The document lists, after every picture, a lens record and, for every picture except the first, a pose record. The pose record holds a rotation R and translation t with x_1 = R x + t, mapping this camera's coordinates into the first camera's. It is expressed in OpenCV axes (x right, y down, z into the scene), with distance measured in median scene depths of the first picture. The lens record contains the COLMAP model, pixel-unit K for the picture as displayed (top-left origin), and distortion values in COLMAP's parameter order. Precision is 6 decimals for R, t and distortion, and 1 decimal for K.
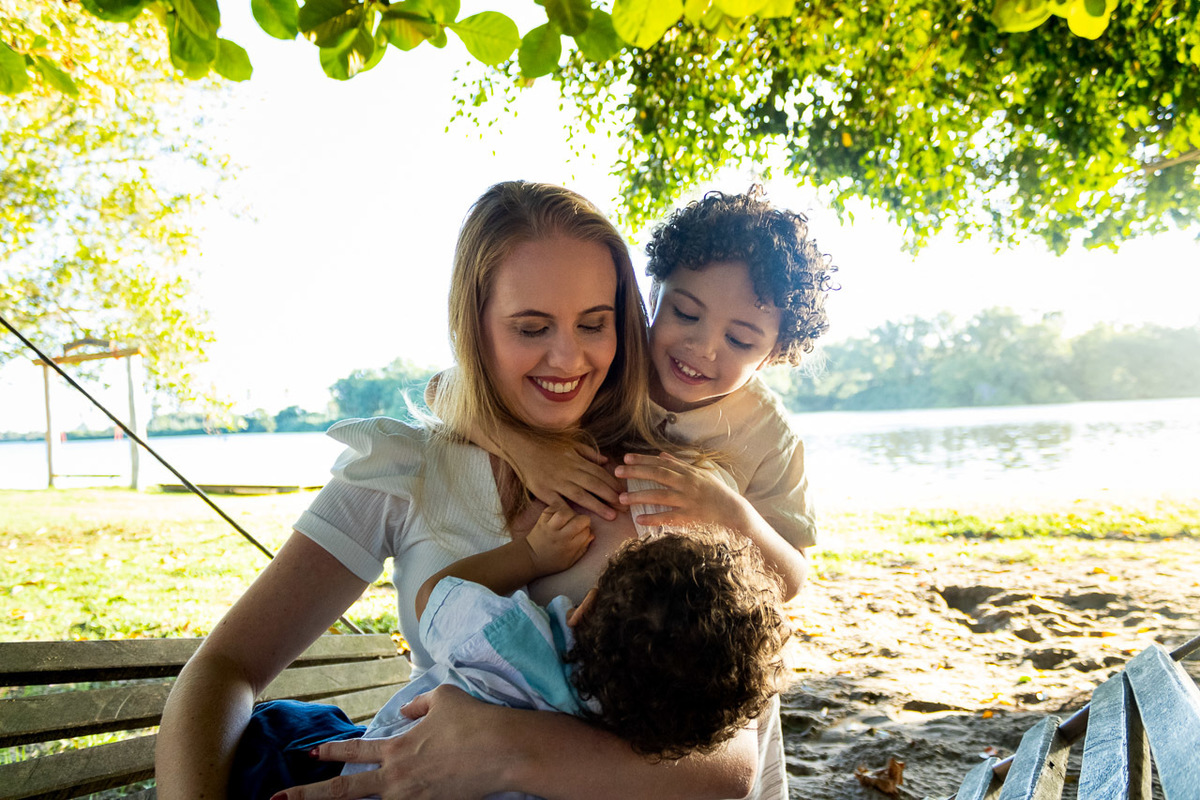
lens RADIAL K [[961.0, 0, 593.5], [0, 961.0, 410.0], [0, 0, 1]] dist [0.003243, -0.029008]
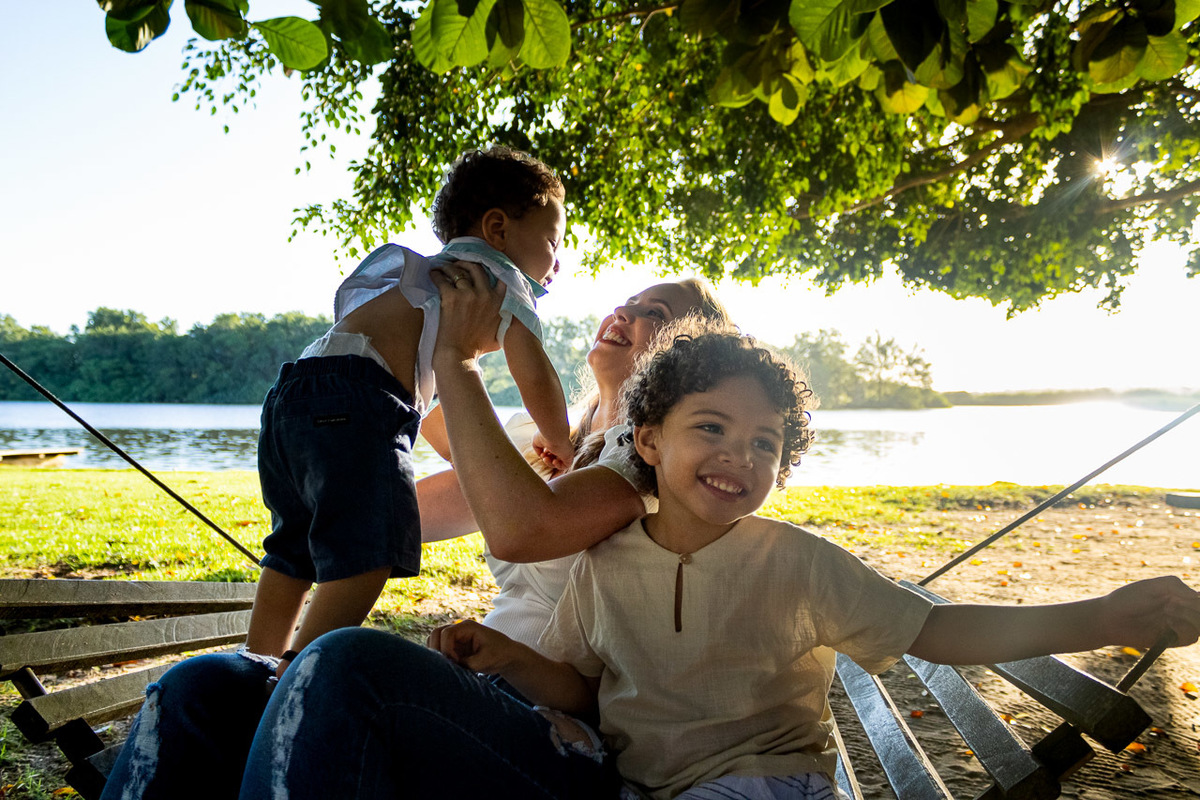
lens RADIAL K [[961.0, 0, 603.7], [0, 961.0, 402.3], [0, 0, 1]] dist [0.003243, -0.029008]
pose [[0.930898, 0.053894, 0.361281, -0.087895], [-0.054718, 0.998470, -0.007958, -0.001829], [-0.361157, -0.012361, 0.932423, -0.059959]]
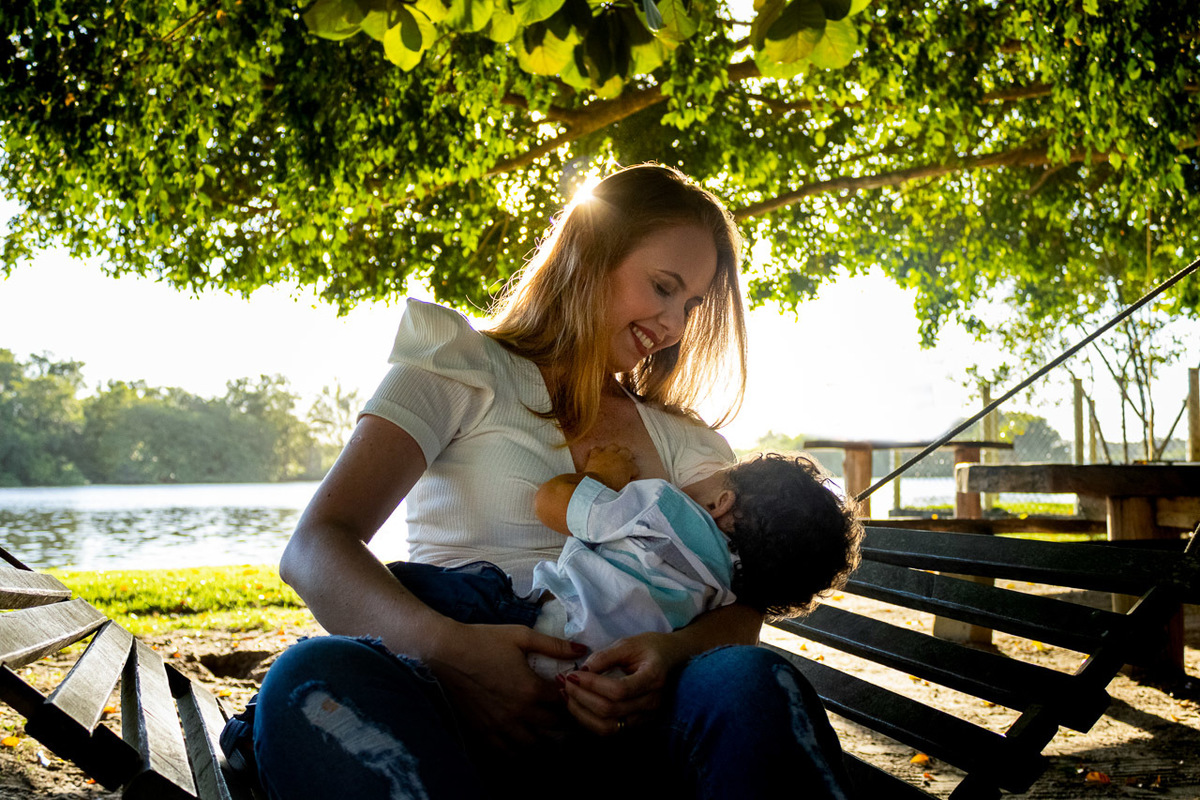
lens RADIAL K [[1296.6, 0, 596.9], [0, 1296.6, 420.0], [0, 0, 1]] dist [-0.014439, 0.000000]
pose [[0.661767, 0.075157, 0.745933, -0.199354], [-0.033020, 0.996919, -0.071151, 0.035661], [-0.748982, 0.022455, 0.662210, -0.009843]]
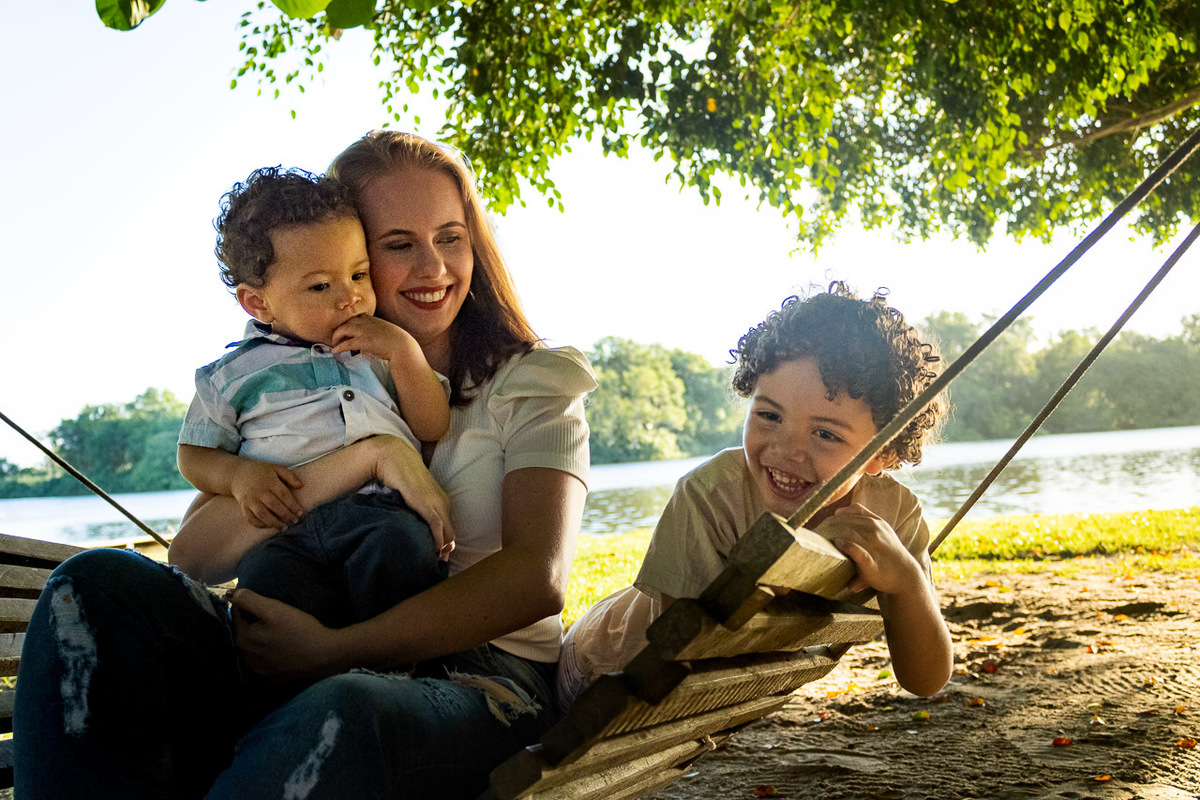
lens RADIAL K [[1296.6, 0, 602.9], [0, 1296.6, 409.1], [0, 0, 1]] dist [-0.014439, 0.000000]
pose [[0.990564, -0.016029, 0.136112, 0.002635], [0.021023, 0.999155, -0.035329, 0.029518], [-0.135430, 0.037857, 0.990063, -0.122021]]
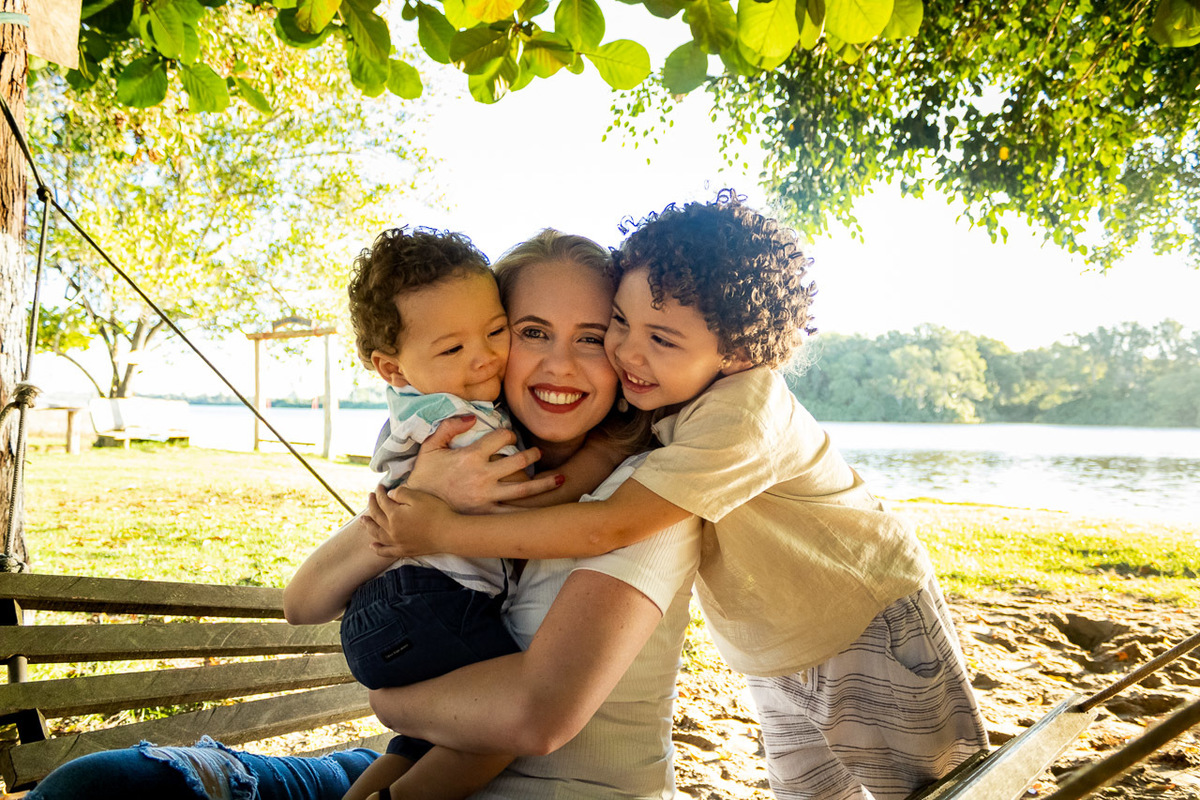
lens RADIAL K [[961.0, 0, 591.3], [0, 961.0, 405.0], [0, 0, 1]] dist [0.003243, -0.029008]
pose [[0.980687, 0.056631, -0.187207, 0.045570], [-0.055868, 0.998394, 0.009354, -0.011322], [0.187436, 0.001286, 0.982276, -0.029818]]
